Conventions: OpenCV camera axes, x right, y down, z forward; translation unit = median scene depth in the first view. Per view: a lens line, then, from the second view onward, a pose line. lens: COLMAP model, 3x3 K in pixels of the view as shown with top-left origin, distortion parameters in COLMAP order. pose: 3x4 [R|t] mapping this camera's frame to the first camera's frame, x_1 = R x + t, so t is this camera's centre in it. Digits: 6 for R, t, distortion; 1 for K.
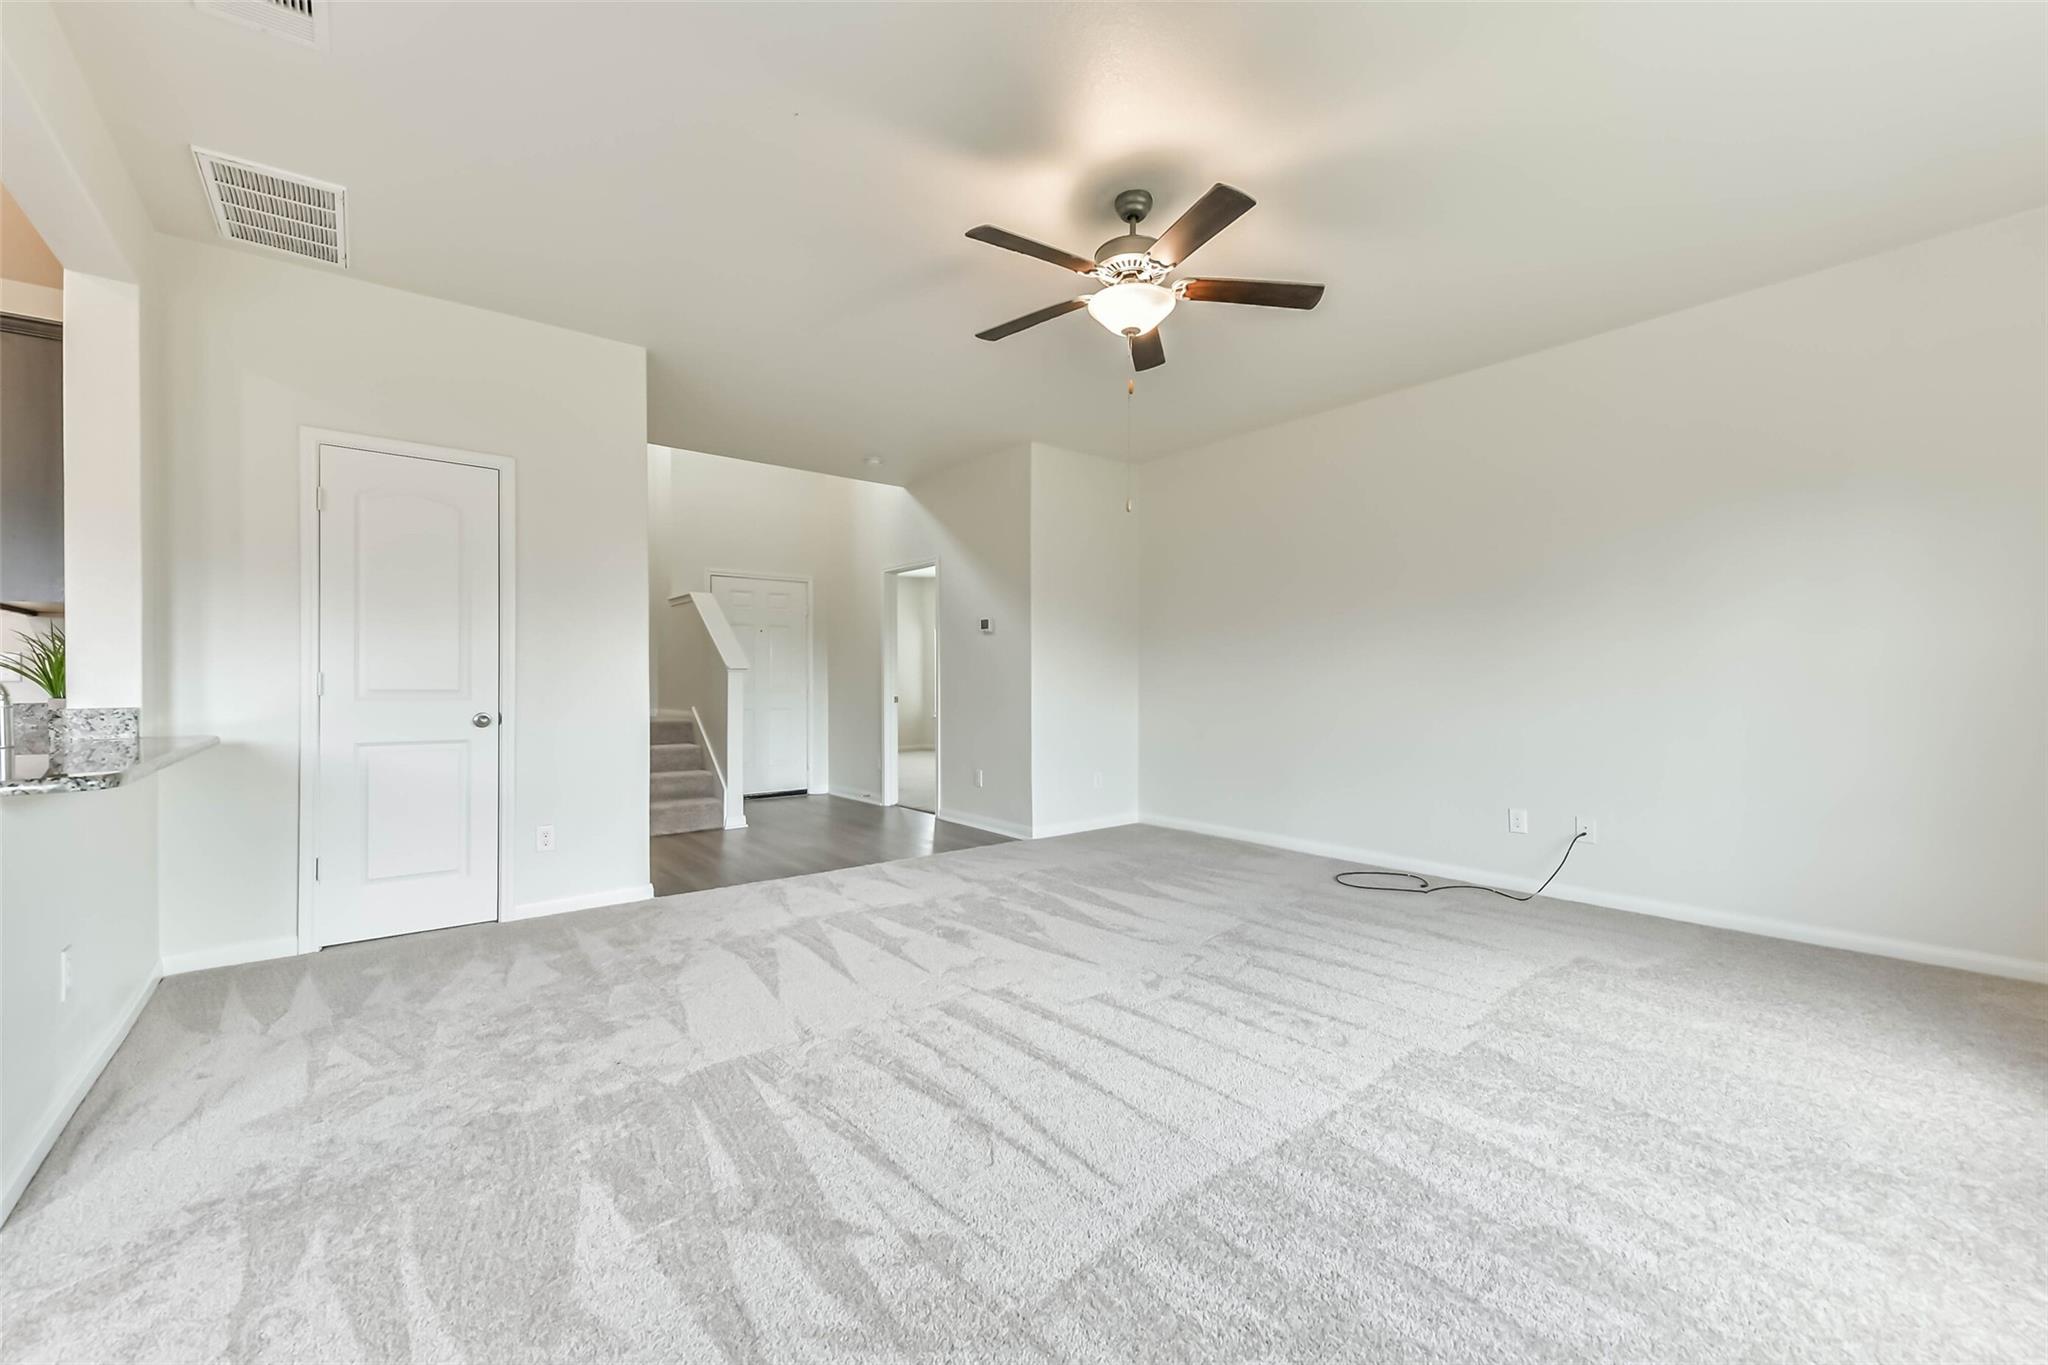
lens RADIAL K [[821.1, 0, 1009.7], [0, 821.1, 690.9], [0, 0, 1]] dist [-0.001000, -0.000104]
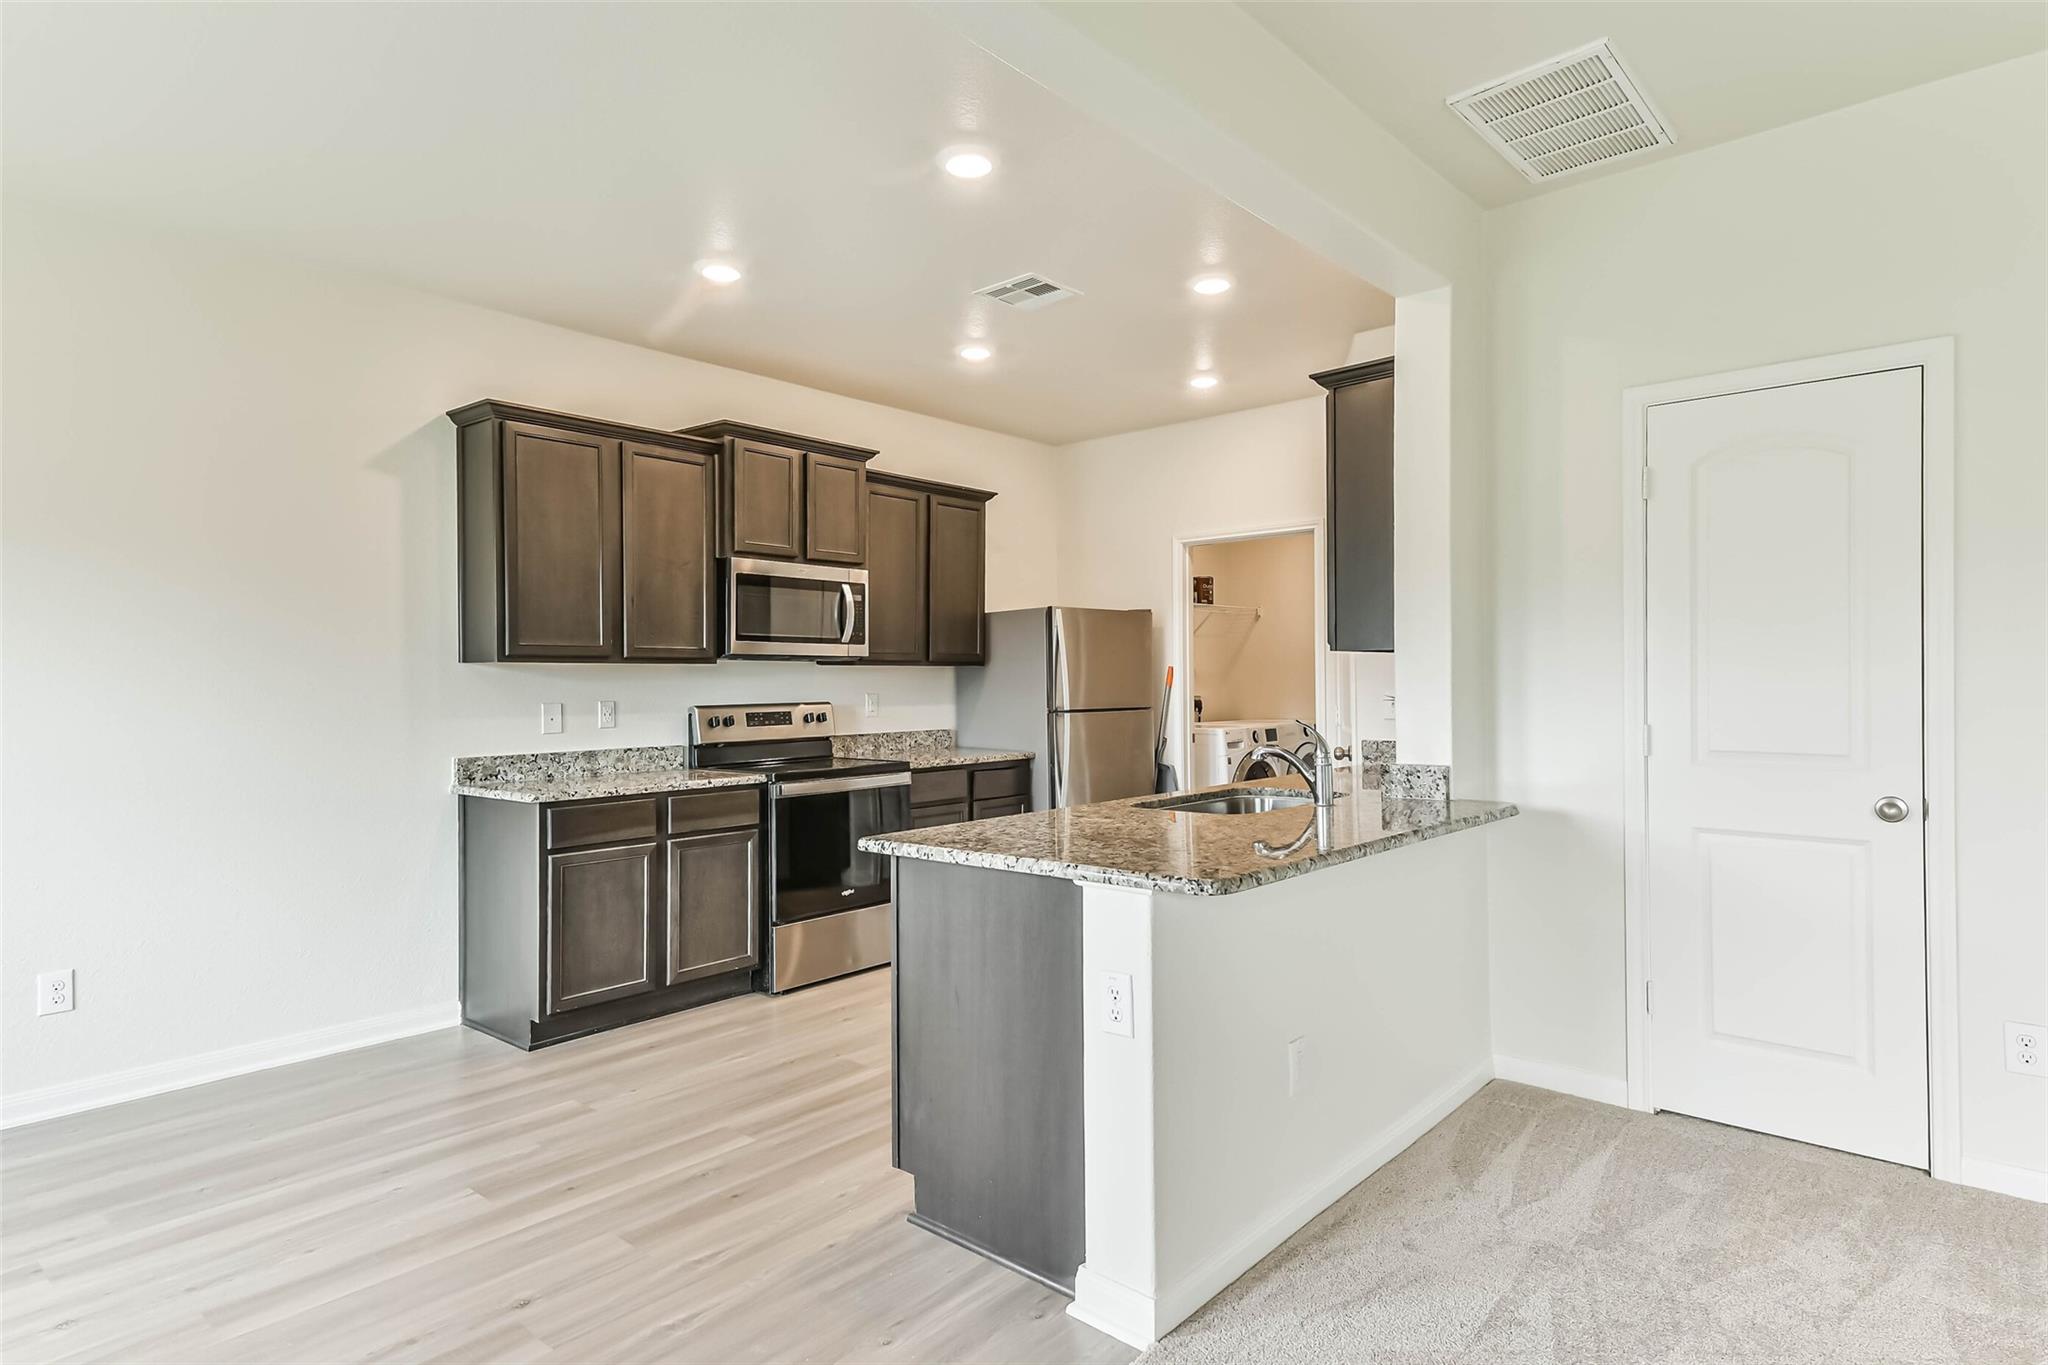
lens RADIAL K [[1109.5, 0, 1020.0], [0, 1109.5, 677.9], [0, 0, 1]] dist [0.052221, -0.022868]
pose [[0.183423, -0.008045, -0.983001, 0.030325], [-0.000841, 0.999965, -0.008341, -0.055599], [0.983034, 0.002357, 0.183409, 0.286423]]
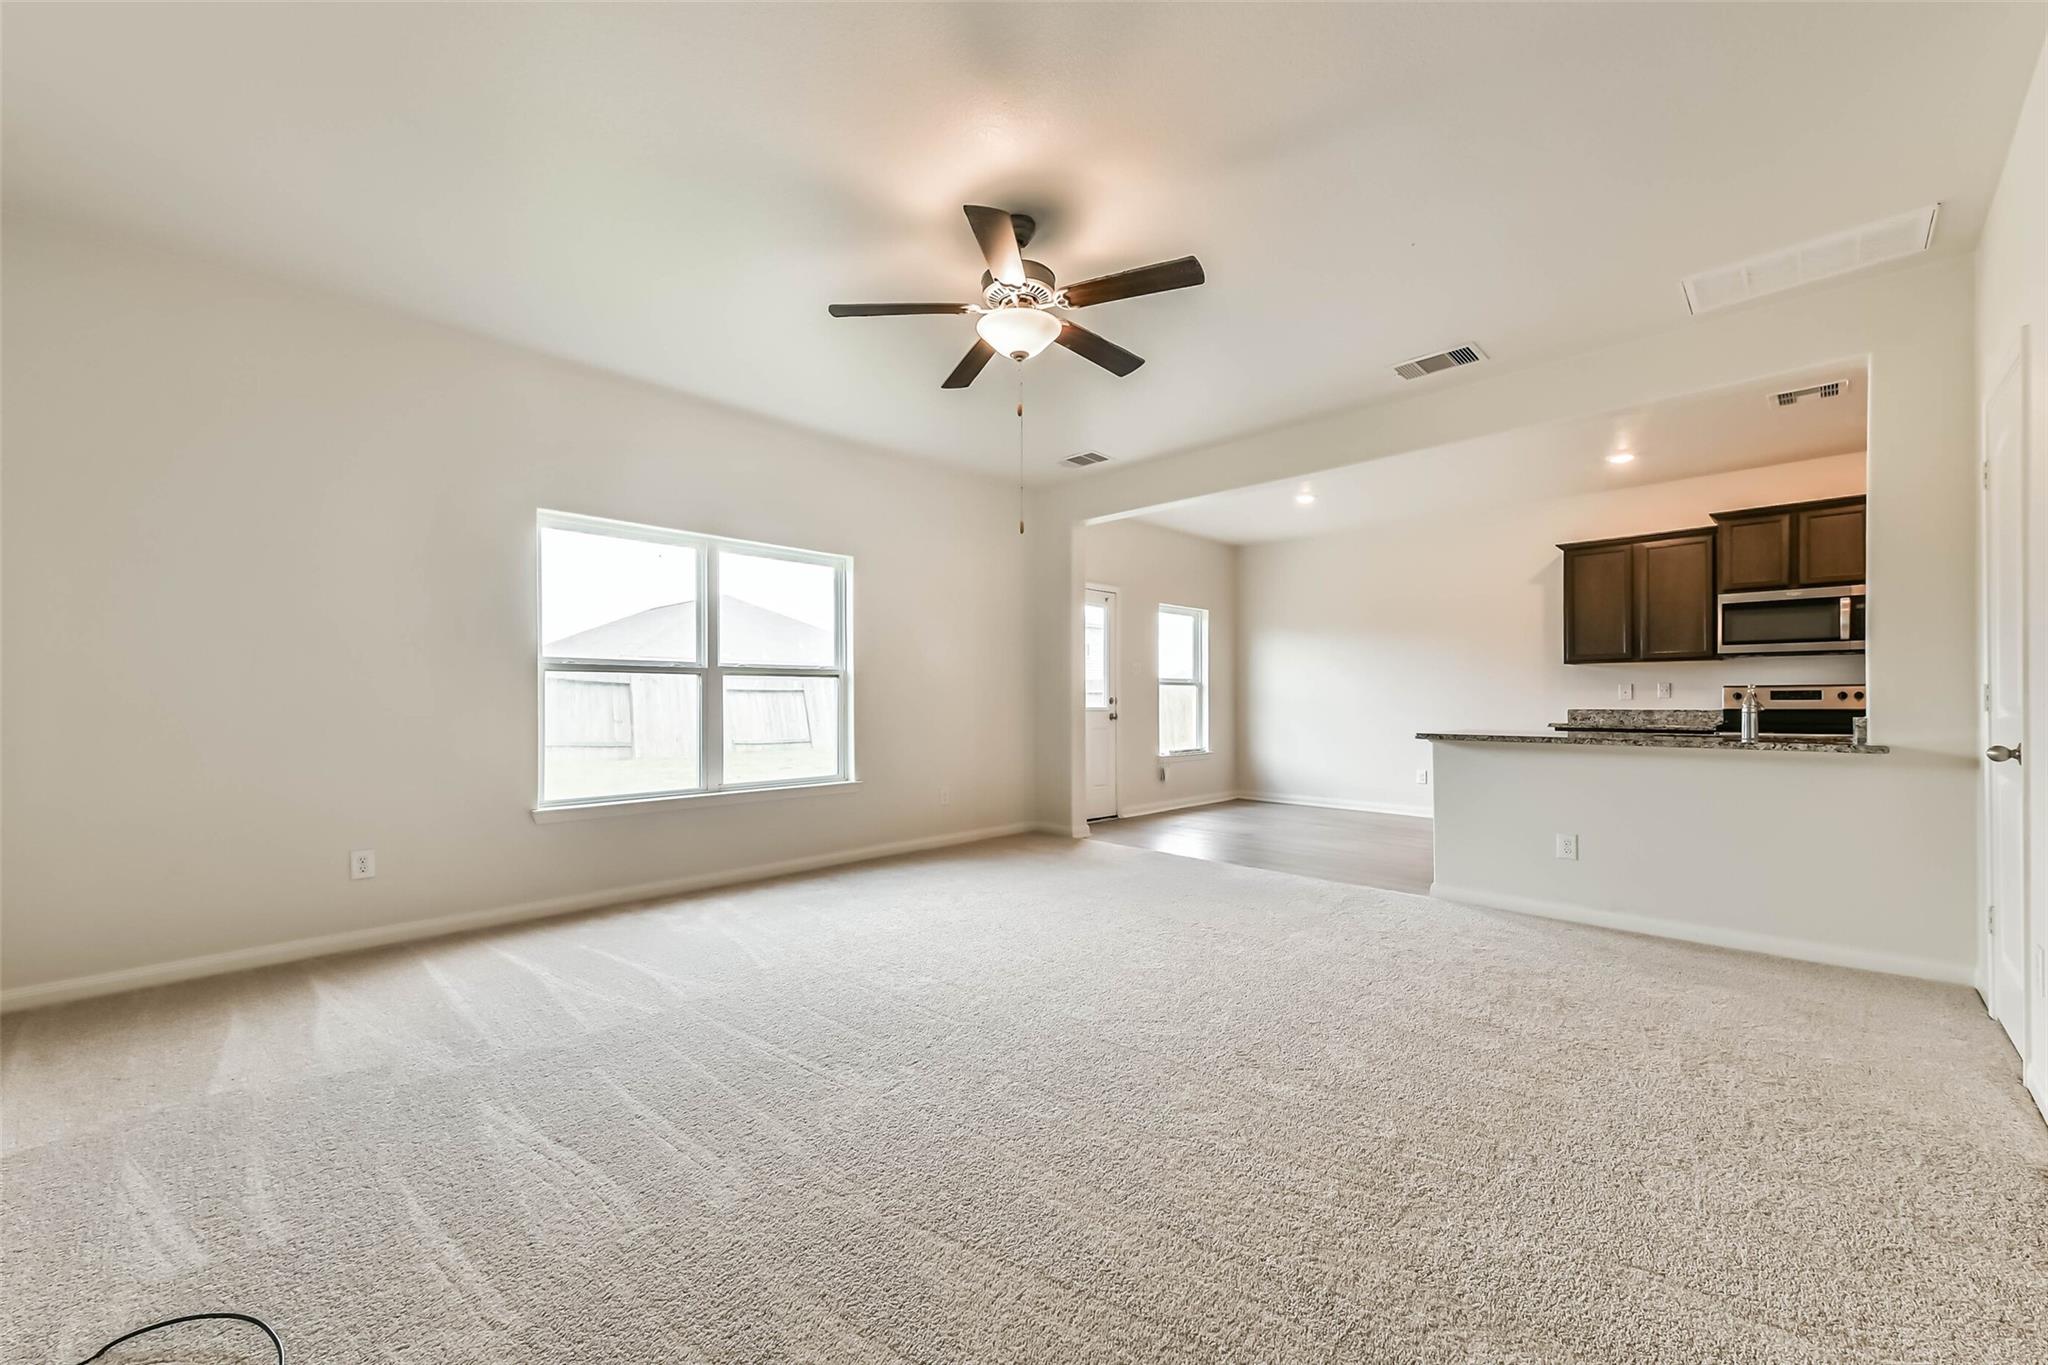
lens RADIAL K [[817.9, 0, 1024.0], [0, 817.9, 682.5], [0, 0, 1]] dist [0.022185, -0.000044]
pose [[-0.990595, -0.008968, -0.136536, 0.253362], [-0.007116, 0.999876, -0.014044, -0.000187], [0.136645, -0.012940, -0.990536, 1.752334]]
